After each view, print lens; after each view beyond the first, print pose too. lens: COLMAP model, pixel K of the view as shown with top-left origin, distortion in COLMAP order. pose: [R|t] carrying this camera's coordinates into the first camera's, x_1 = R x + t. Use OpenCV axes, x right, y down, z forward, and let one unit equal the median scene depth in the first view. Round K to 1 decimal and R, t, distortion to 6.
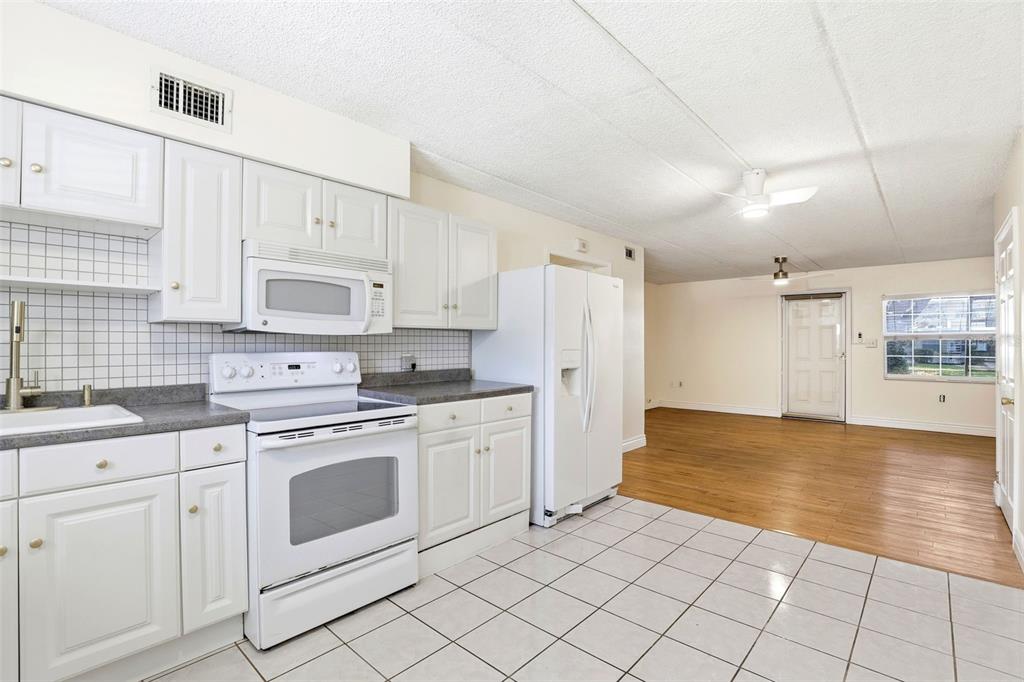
lens RADIAL K [[474.9, 0, 510.4], [0, 474.9, 342.6], [0, 0, 1]] dist [-0.030870, 0.004241]
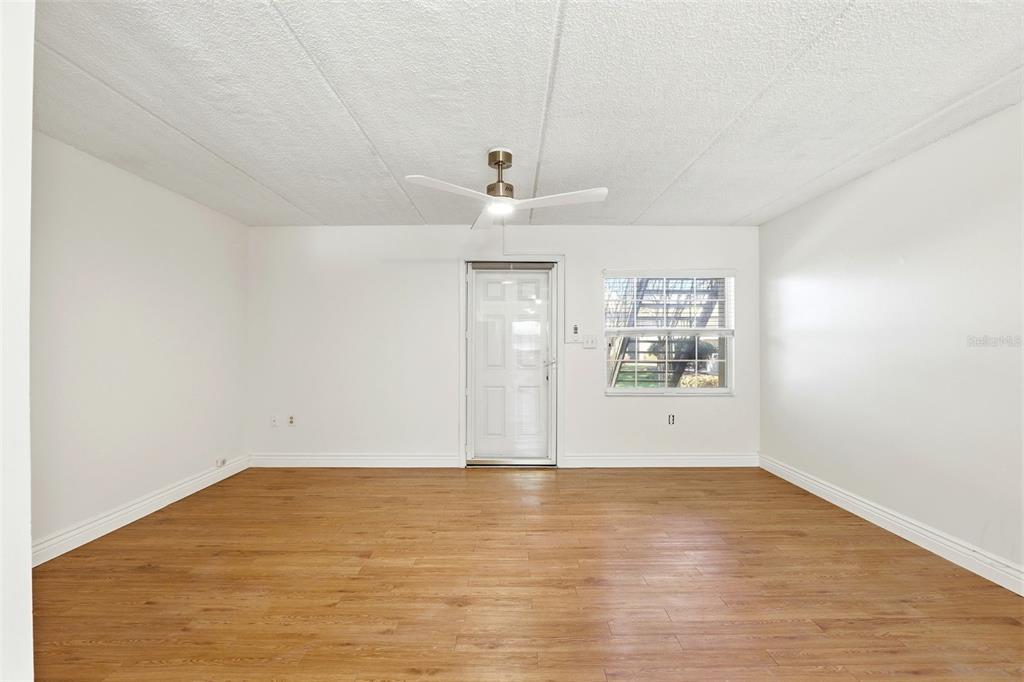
lens RADIAL K [[470.9, 0, 511.1], [0, 470.9, 344.1], [0, 0, 1]] dist [-0.028263, 0.001282]
pose [[0.740633, 0.002277, 0.671906, 0.666487], [-0.002746, 0.999996, -0.000361, 0.012179], [-0.671904, -0.001578, 0.740636, 1.577194]]
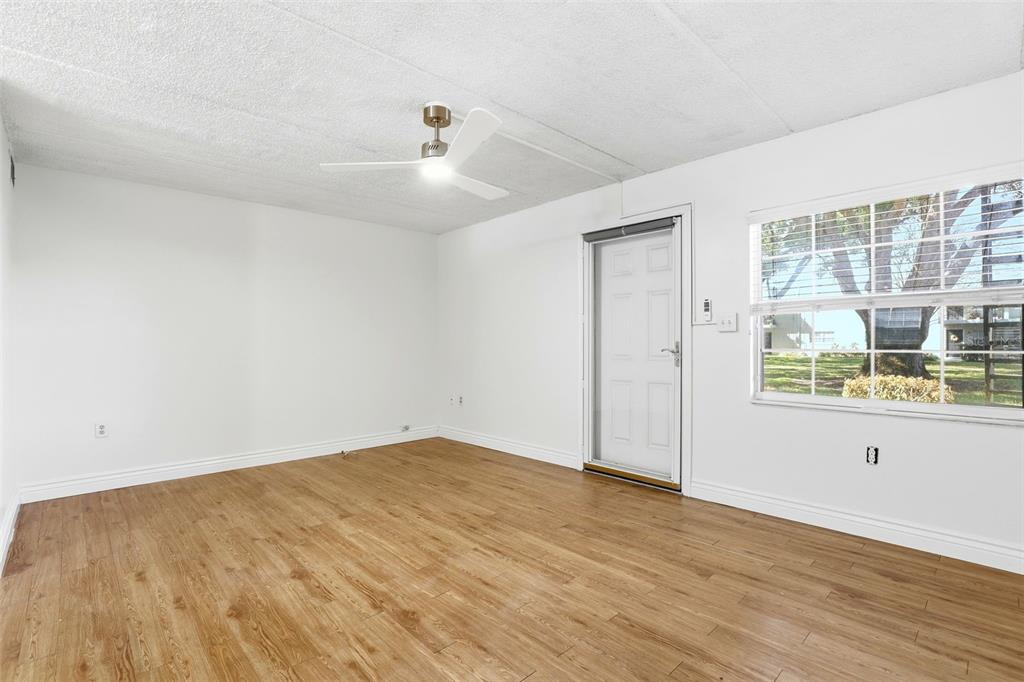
lens RADIAL K [[474.9, 0, 510.4], [0, 474.9, 342.6], [0, 0, 1]] dist [-0.030870, 0.004241]
pose [[0.997048, -0.004519, -0.076649, 1.619558], [0.004868, 0.999979, 0.004360, 0.047045], [0.076628, -0.004720, 0.997049, 1.430410]]
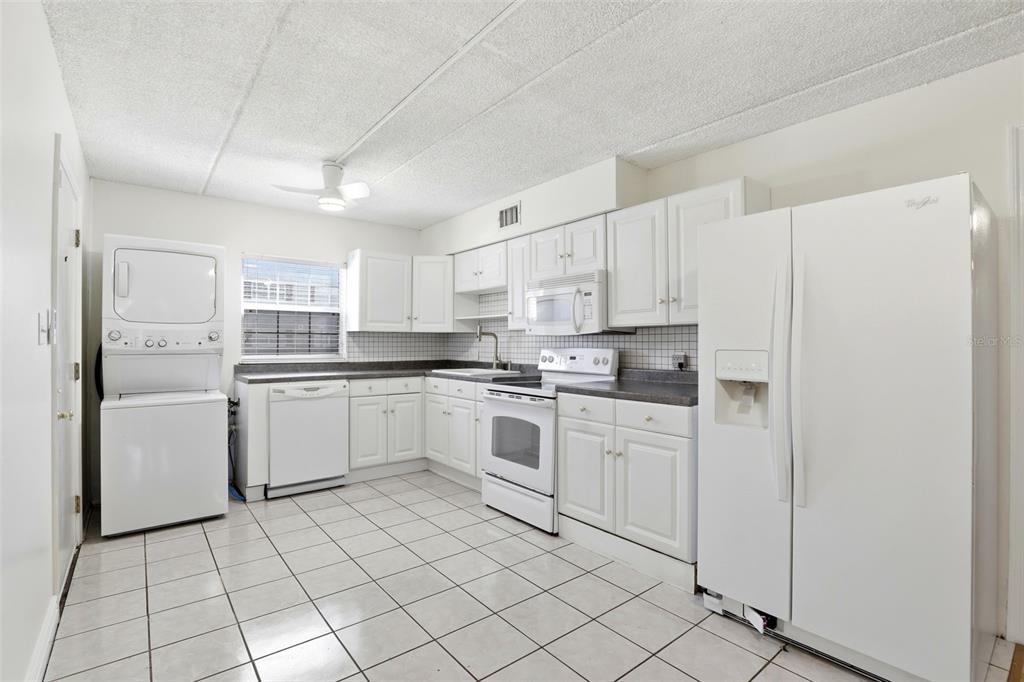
lens RADIAL K [[474.9, 0, 510.4], [0, 474.9, 342.6], [0, 0, 1]] dist [-0.030870, 0.004241]
pose [[-0.155133, -0.002625, -0.987890, 0.952636], [0.000387, 0.999996, -0.002718, 0.008039], [0.987894, -0.000804, -0.155131, 0.984971]]
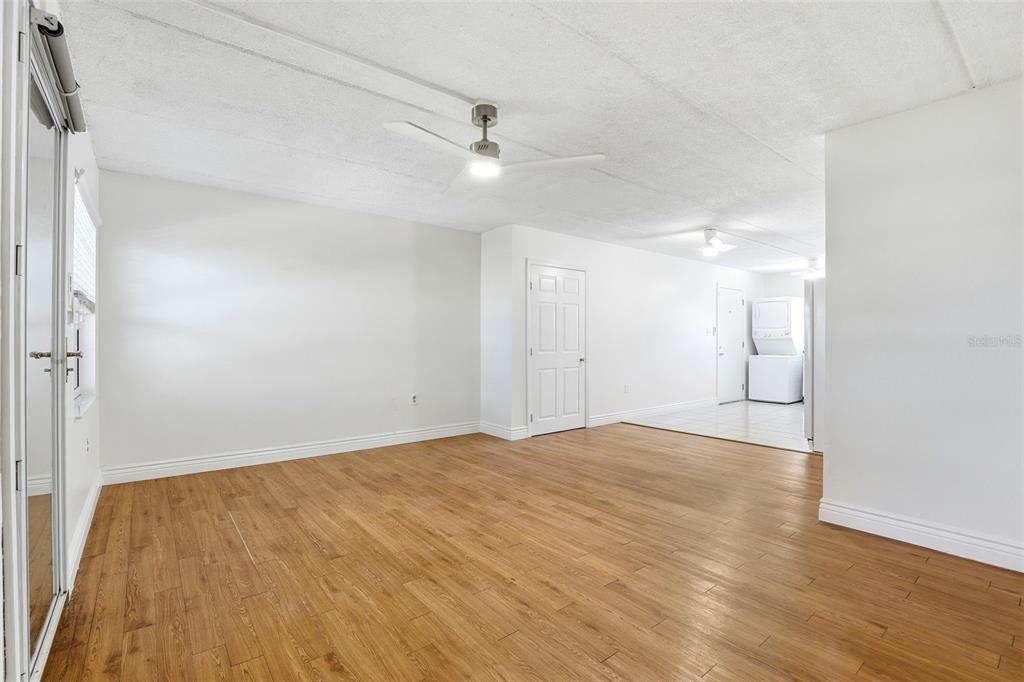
lens RADIAL K [[469.9, 0, 514.1], [0, 469.9, 338.5], [0, 0, 1]] dist [-0.023806, 0.000764]
pose [[-0.988004, -0.001382, 0.154423, 1.175633], [-0.002708, 0.999961, -0.008374, 0.056634], [-0.154406, -0.008691, -0.987969, 3.388354]]
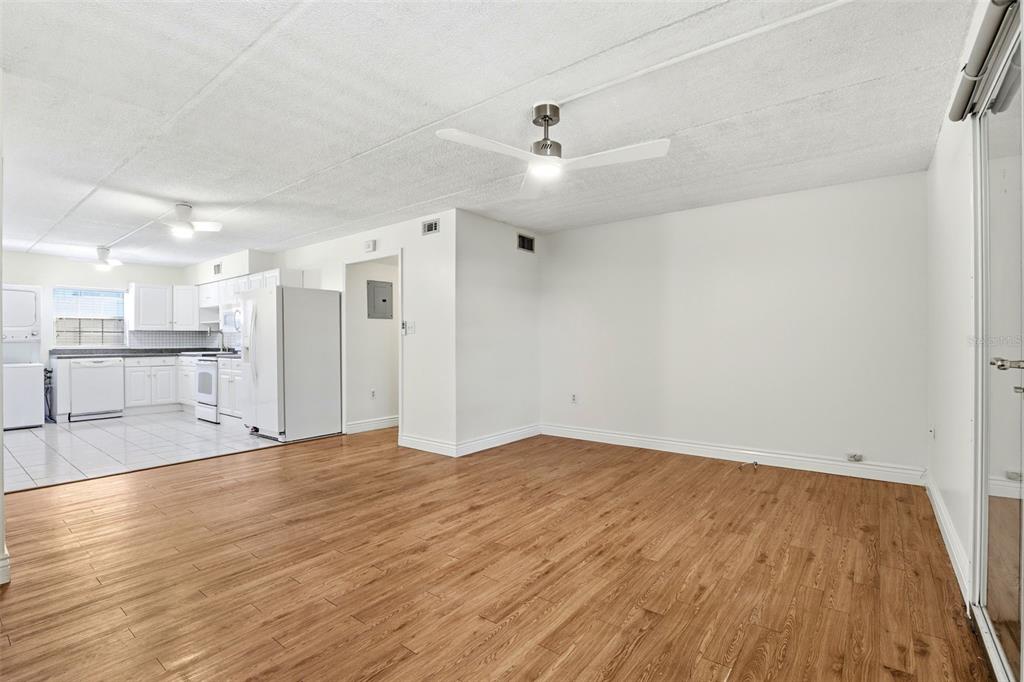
lens RADIAL K [[474.9, 0, 510.4], [0, 474.9, 342.6], [0, 0, 1]] dist [-0.030870, 0.004241]
pose [[0.074606, 0.001382, -0.997212, 2.379001], [0.008797, 0.999959, 0.002044, 0.051915], [0.997174, -0.008925, 0.074591, 2.262999]]
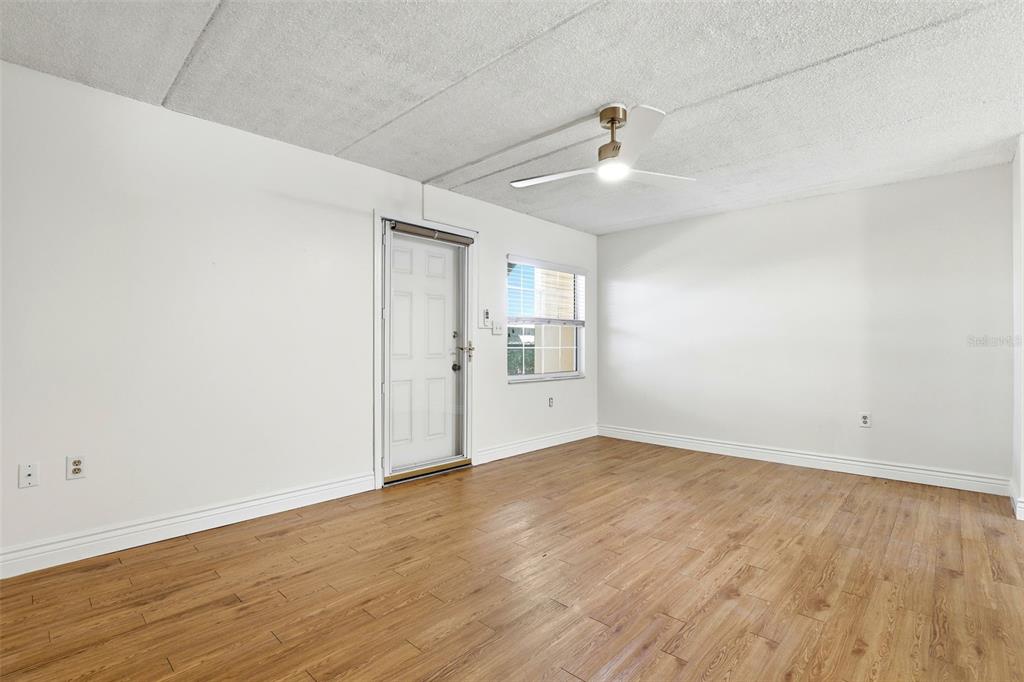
lens RADIAL K [[474.9, 0, 510.4], [0, 474.9, 342.6], [0, 0, 1]] dist [-0.030870, 0.004241]
pose [[0.021155, 0.006674, 0.999754, 0.373235], [-0.005533, 0.999963, -0.006559, 0.066758], [-0.999761, -0.005393, 0.021192, 2.612861]]
